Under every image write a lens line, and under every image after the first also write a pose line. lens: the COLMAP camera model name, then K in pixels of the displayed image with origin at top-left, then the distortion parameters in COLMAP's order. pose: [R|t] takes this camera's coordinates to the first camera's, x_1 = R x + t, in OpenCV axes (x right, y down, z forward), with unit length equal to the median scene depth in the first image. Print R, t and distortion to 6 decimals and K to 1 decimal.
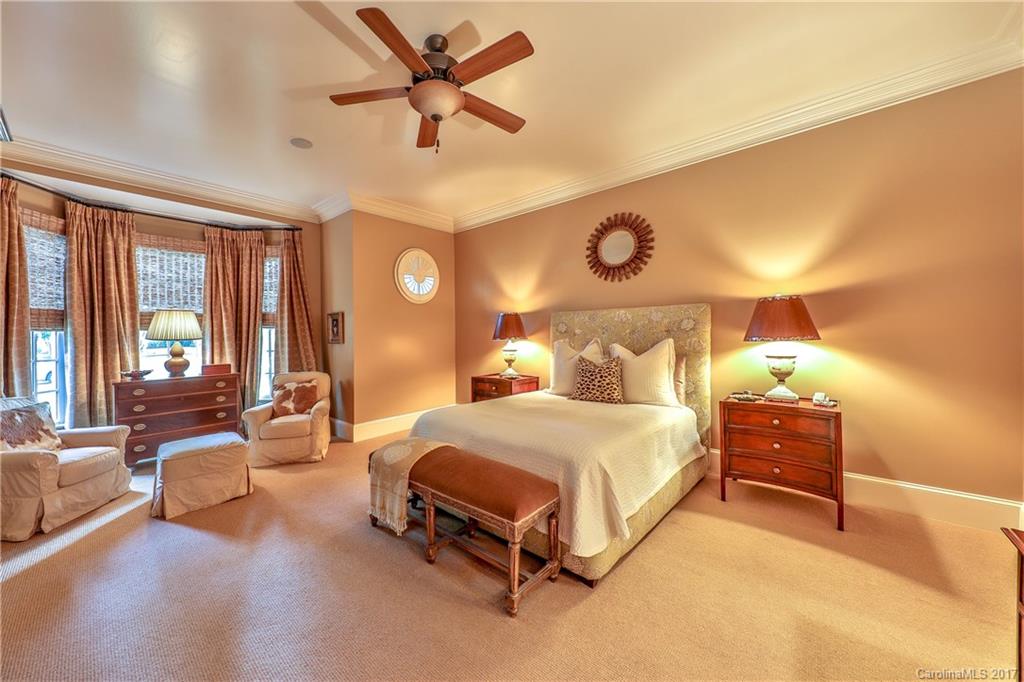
lens RADIAL K [[356.3, 0, 514.4], [0, 356.3, 333.3], [0, 0, 1]] dist [-0.000268, -0.000034]
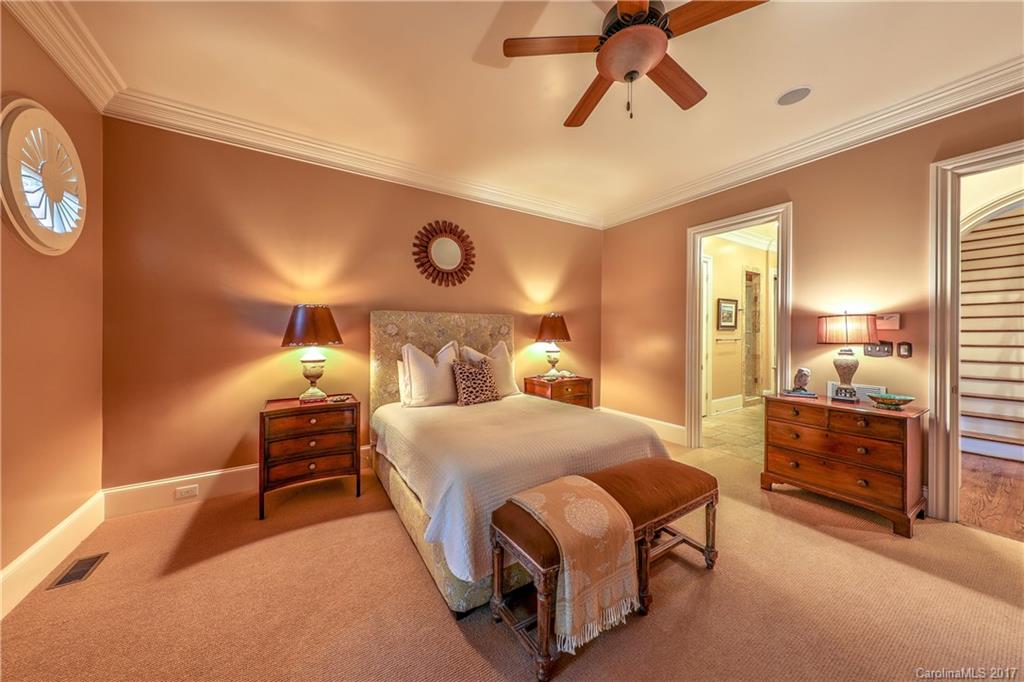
lens RADIAL K [[351.2, 0, 514.9], [0, 351.2, 326.8], [0, 0, 1]] dist [0.001446, 0.000025]
pose [[0.306565, 0.038439, 0.951073, -0.576225], [-0.003557, 0.999224, -0.039238, 0.009462], [-0.951843, 0.008646, 0.306464, 0.475348]]
